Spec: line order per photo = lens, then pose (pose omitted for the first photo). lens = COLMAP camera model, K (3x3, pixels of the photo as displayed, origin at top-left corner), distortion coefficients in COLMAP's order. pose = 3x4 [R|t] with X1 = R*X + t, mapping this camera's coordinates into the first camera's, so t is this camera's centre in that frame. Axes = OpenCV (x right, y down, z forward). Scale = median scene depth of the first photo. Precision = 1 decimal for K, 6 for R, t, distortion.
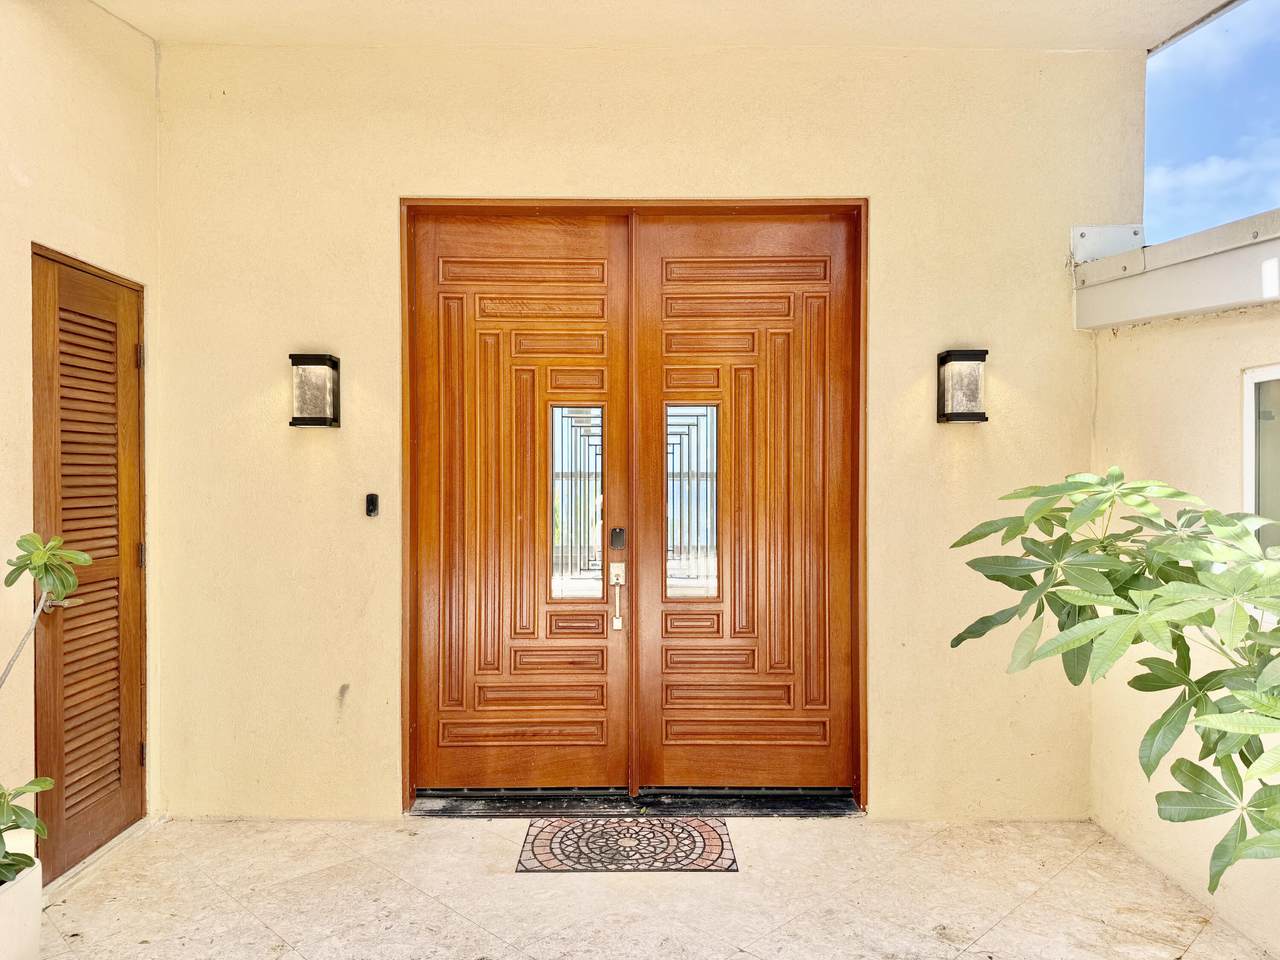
lens RADIAL K [[1022.5, 0, 640.0], [0, 1022.5, 480.0], [0, 0, 1]] dist [-0.002034, -0.002191]
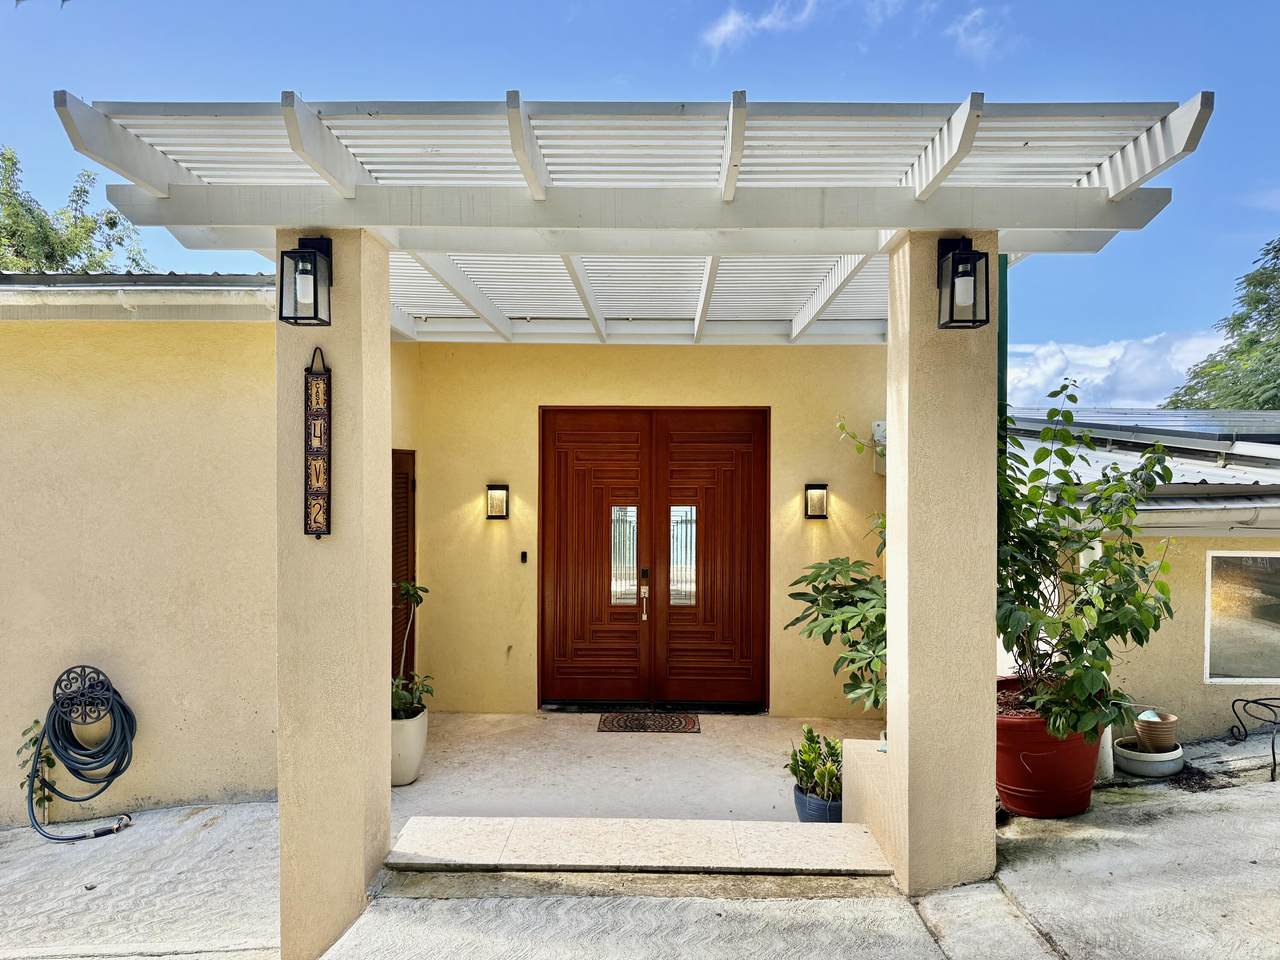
lens RADIAL K [[886.0, 0, 640.0], [0, 886.0, 480.0], [0, 0, 1]] dist [0.001240, -0.000156]
pose [[0.999642, 0.004385, -0.026383, 0.013536], [-0.004512, 0.999978, -0.004761, -0.120996], [0.026362, 0.004878, 0.999641, -0.746463]]
